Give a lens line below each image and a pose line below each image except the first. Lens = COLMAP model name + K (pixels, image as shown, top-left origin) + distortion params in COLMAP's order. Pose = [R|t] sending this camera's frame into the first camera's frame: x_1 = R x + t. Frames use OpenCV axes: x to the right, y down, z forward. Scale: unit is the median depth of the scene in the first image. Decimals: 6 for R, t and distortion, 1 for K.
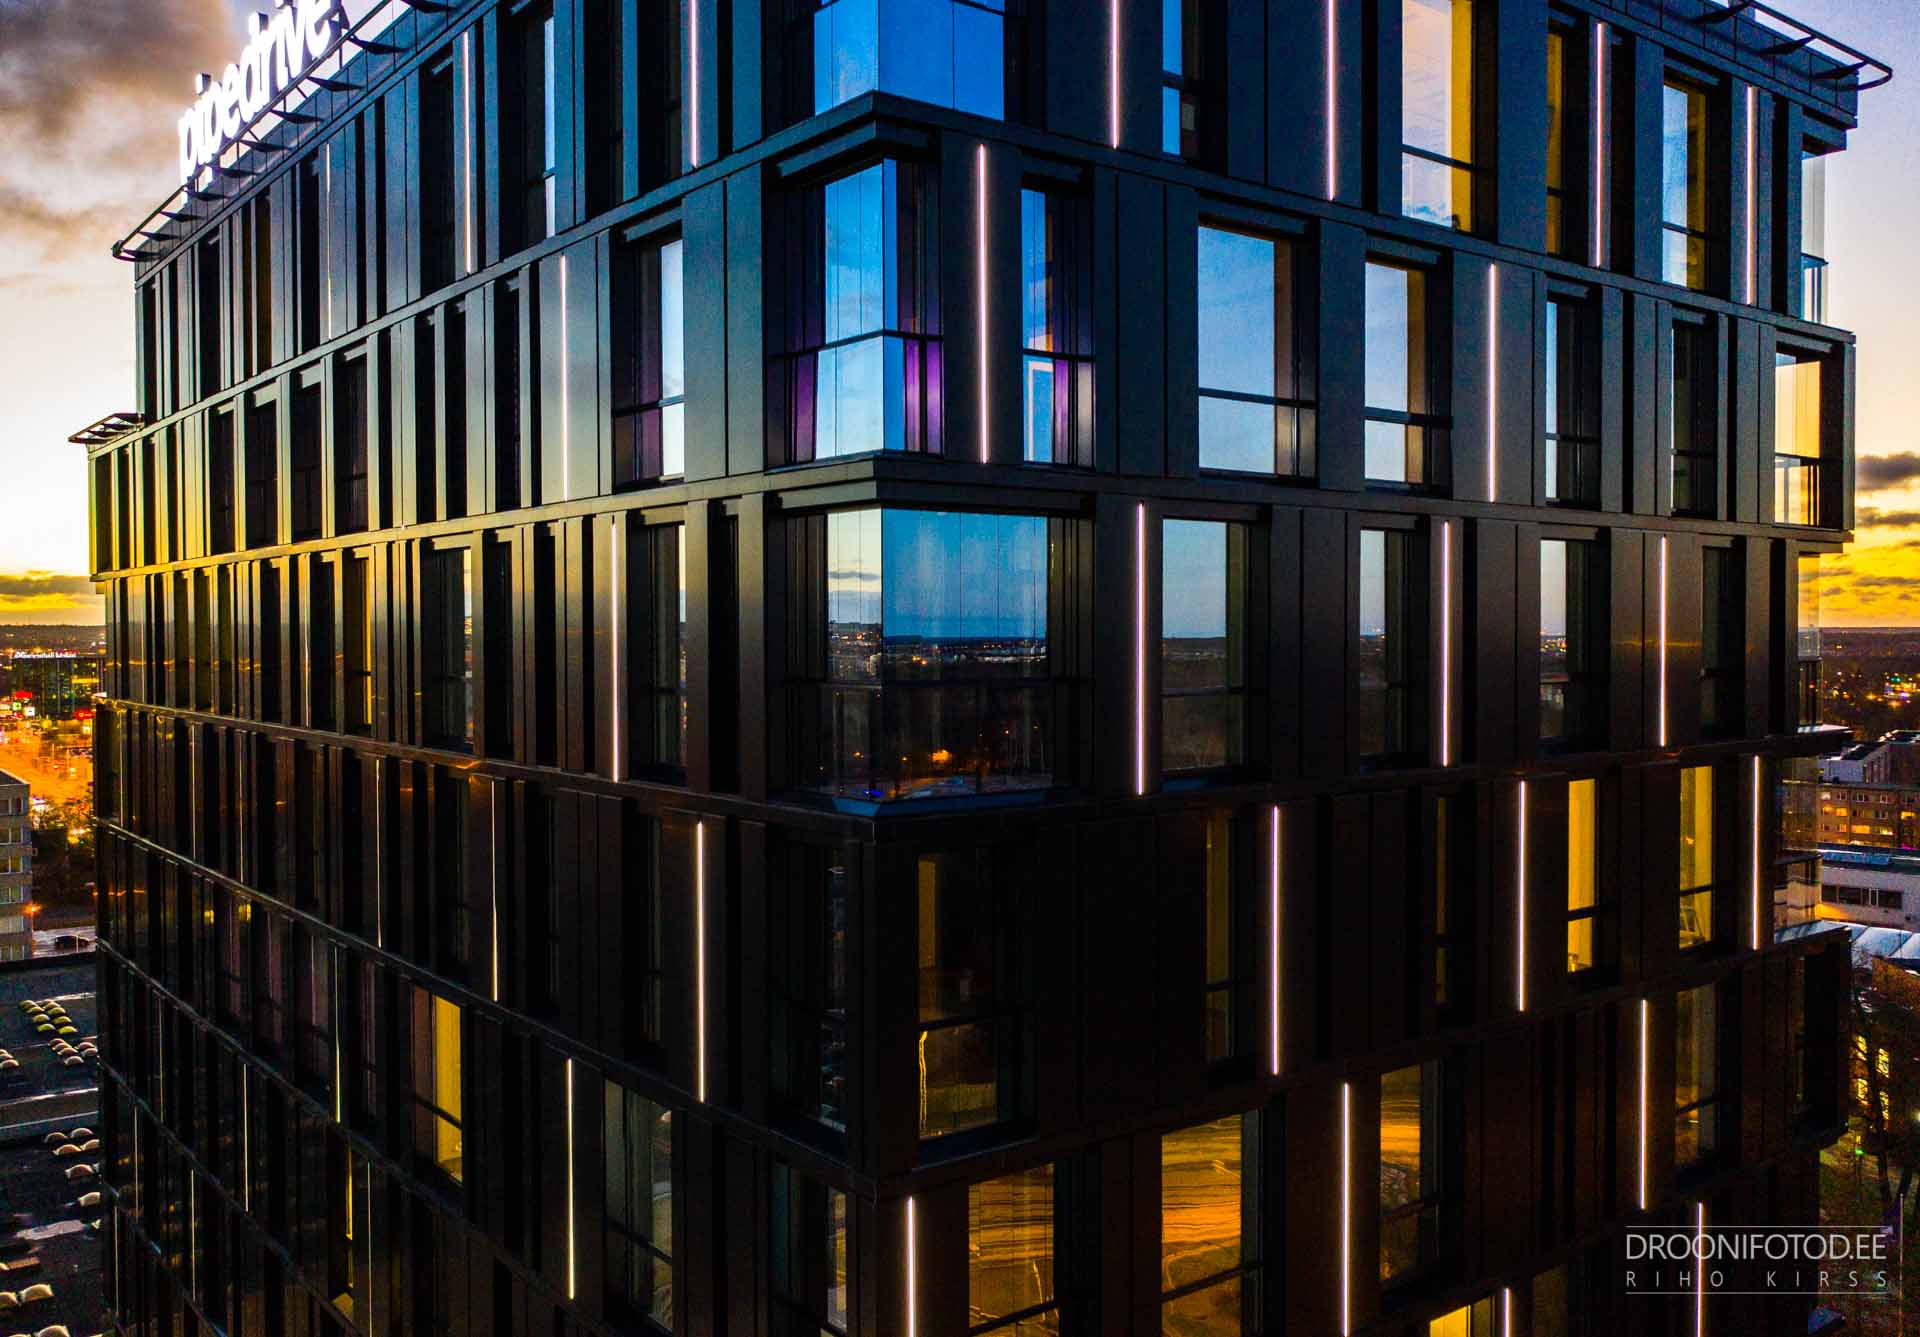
lens RADIAL K [[1601.9, 0, 960.0], [0, 1601.9, 668.5], [0, 0, 1]] dist [0.005594, -0.011029]
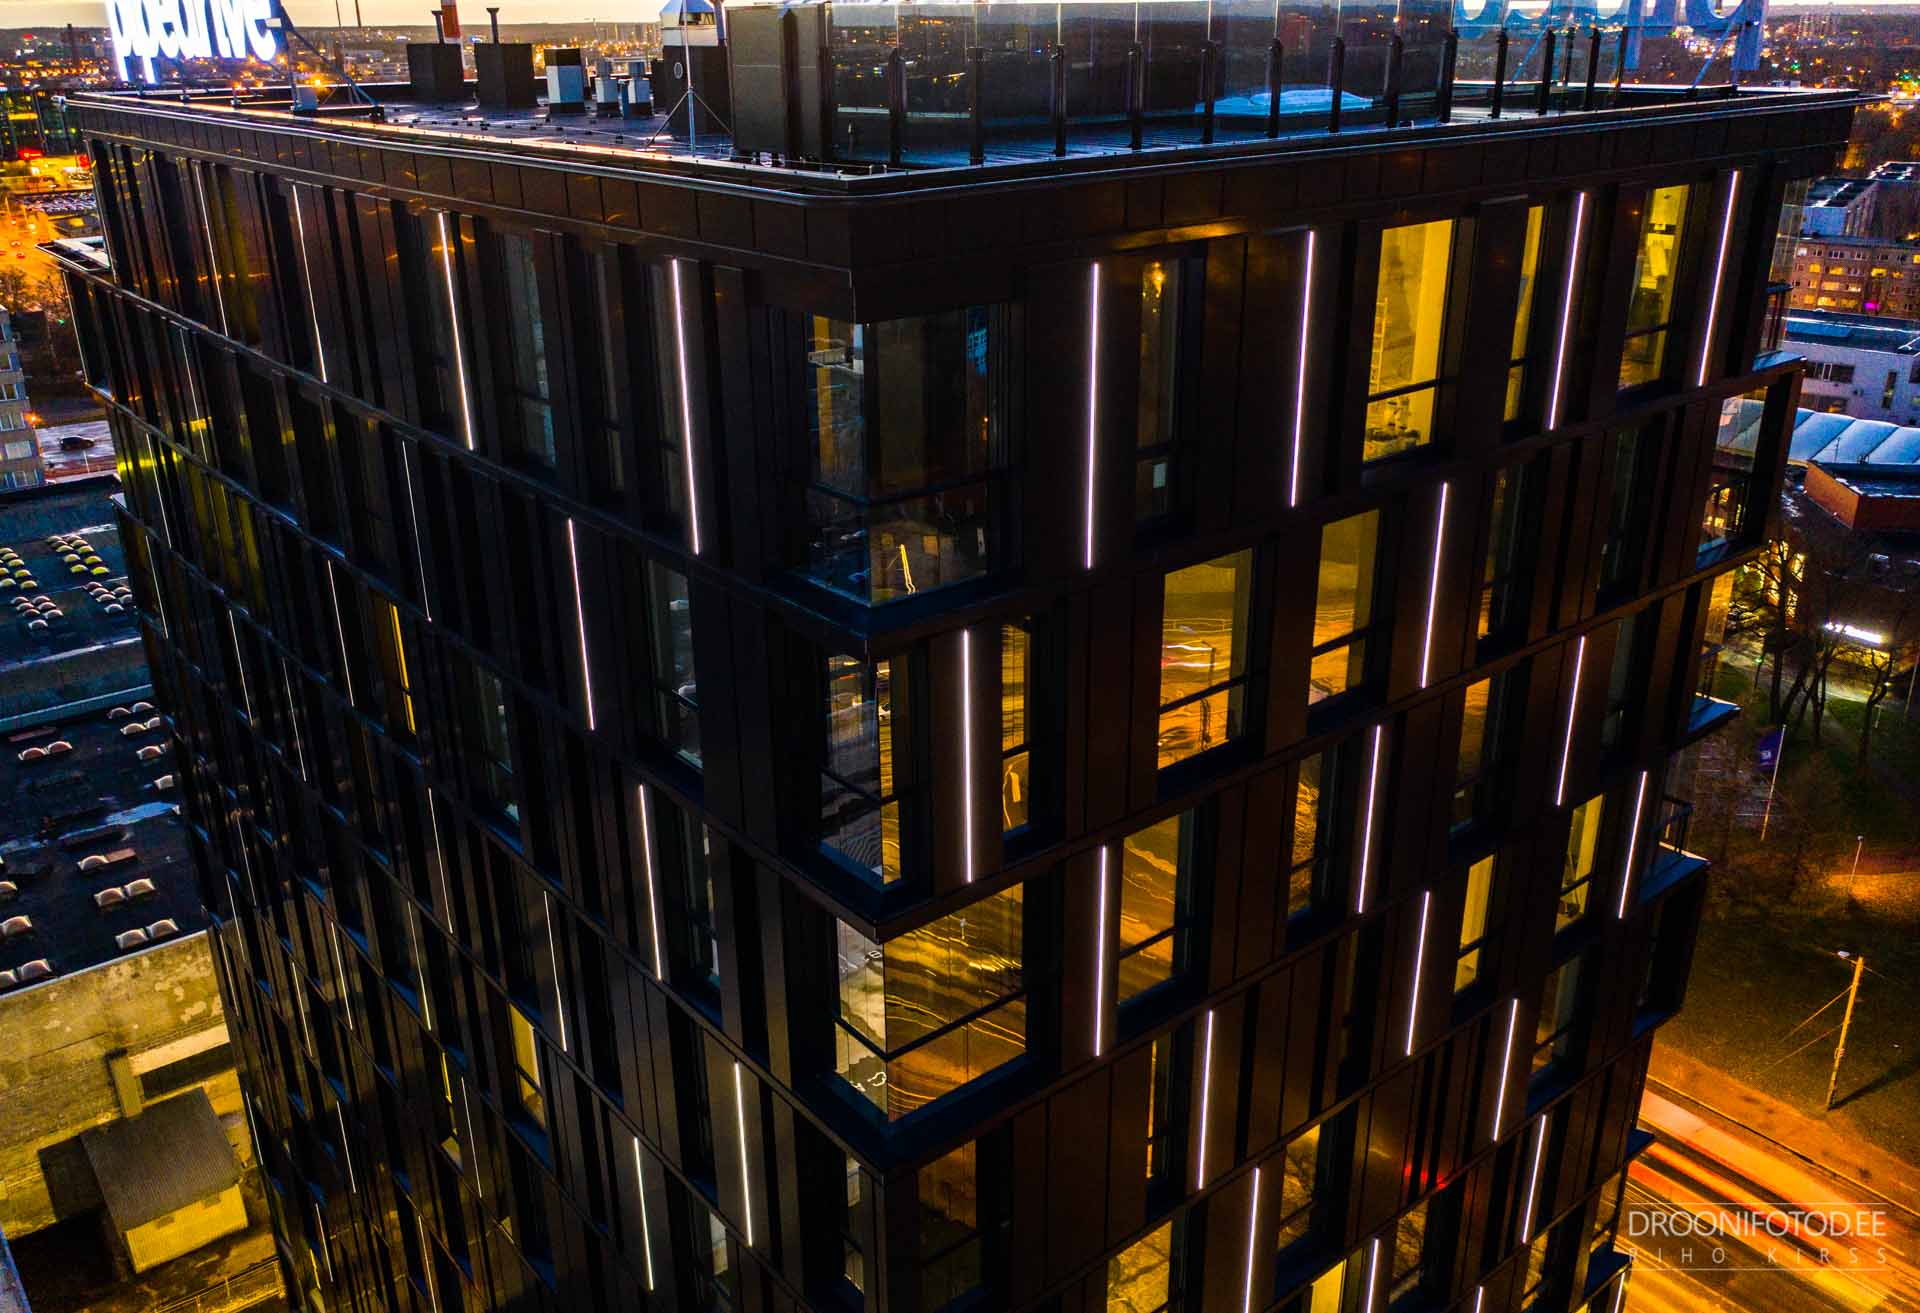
lens RADIAL K [[1574.9, 0, 967.9], [0, 1574.9, 655.5], [0, 0, 1]] dist [-0.005107, 0.001733]
pose [[0.999824, -0.010741, 0.015409, -0.000454], [0.004604, 0.935471, 0.353374, -0.158485], [-0.018210, -0.353241, 0.935355, -0.003126]]
